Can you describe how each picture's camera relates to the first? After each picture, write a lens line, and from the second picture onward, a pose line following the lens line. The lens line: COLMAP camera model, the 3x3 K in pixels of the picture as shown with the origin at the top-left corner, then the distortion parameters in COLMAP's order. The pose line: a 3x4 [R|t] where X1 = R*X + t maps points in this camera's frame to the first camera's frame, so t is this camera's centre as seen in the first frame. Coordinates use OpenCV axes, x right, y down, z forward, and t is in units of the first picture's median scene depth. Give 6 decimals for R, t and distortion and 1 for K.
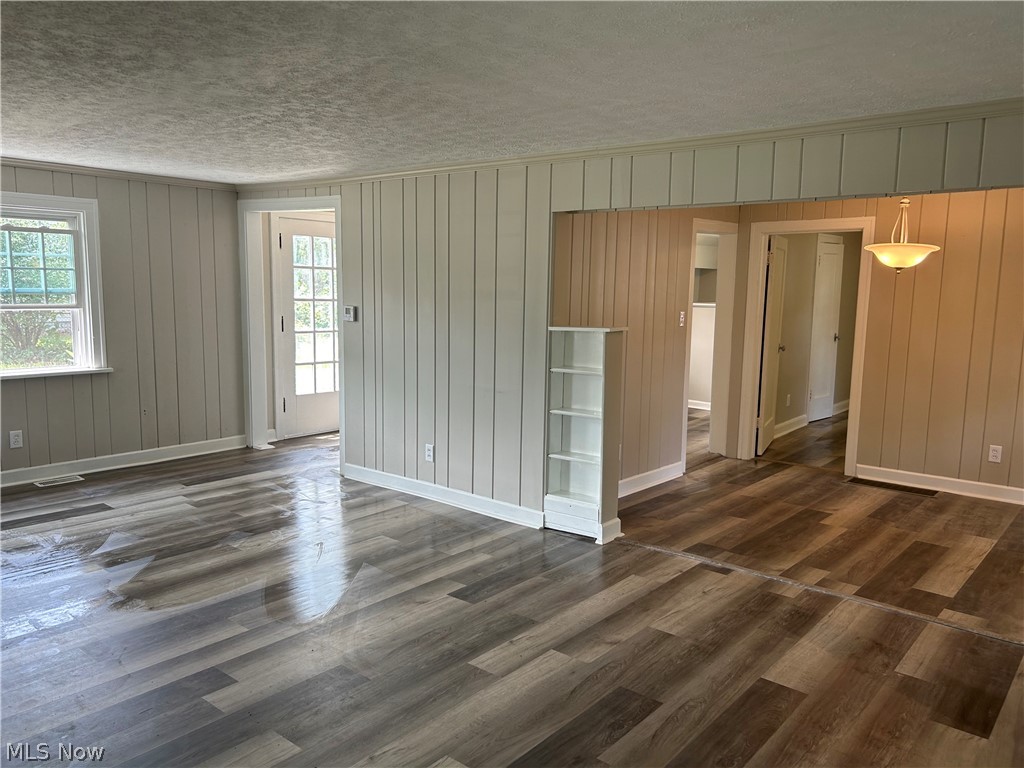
lens RADIAL K [[775.9, 0, 509.3], [0, 775.9, 384.0], [0, 0, 1]] dist [0.037051, -0.033161]
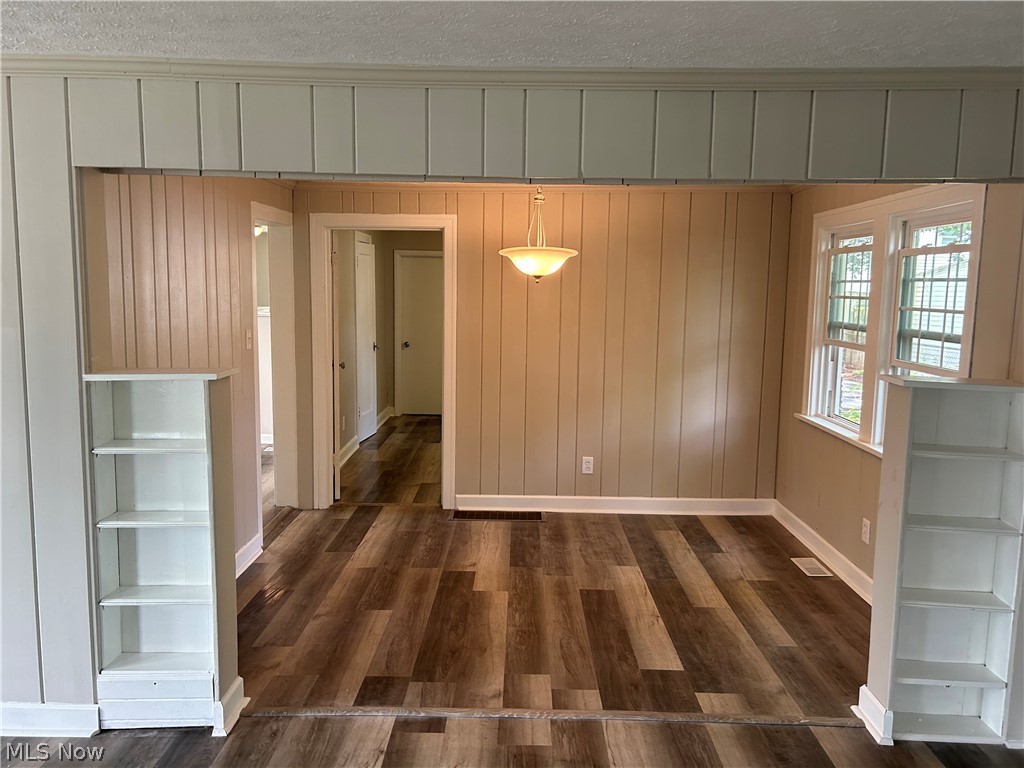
lens RADIAL K [[775.9, 0, 515.3], [0, 775.9, 381.2], [0, 0, 1]] dist [0.037051, -0.033161]
pose [[0.769431, -0.078672, 0.633866, -0.064523], [0.078674, 0.996502, 0.028180, -0.060079], [-0.633866, 0.028186, 0.772929, 0.368803]]
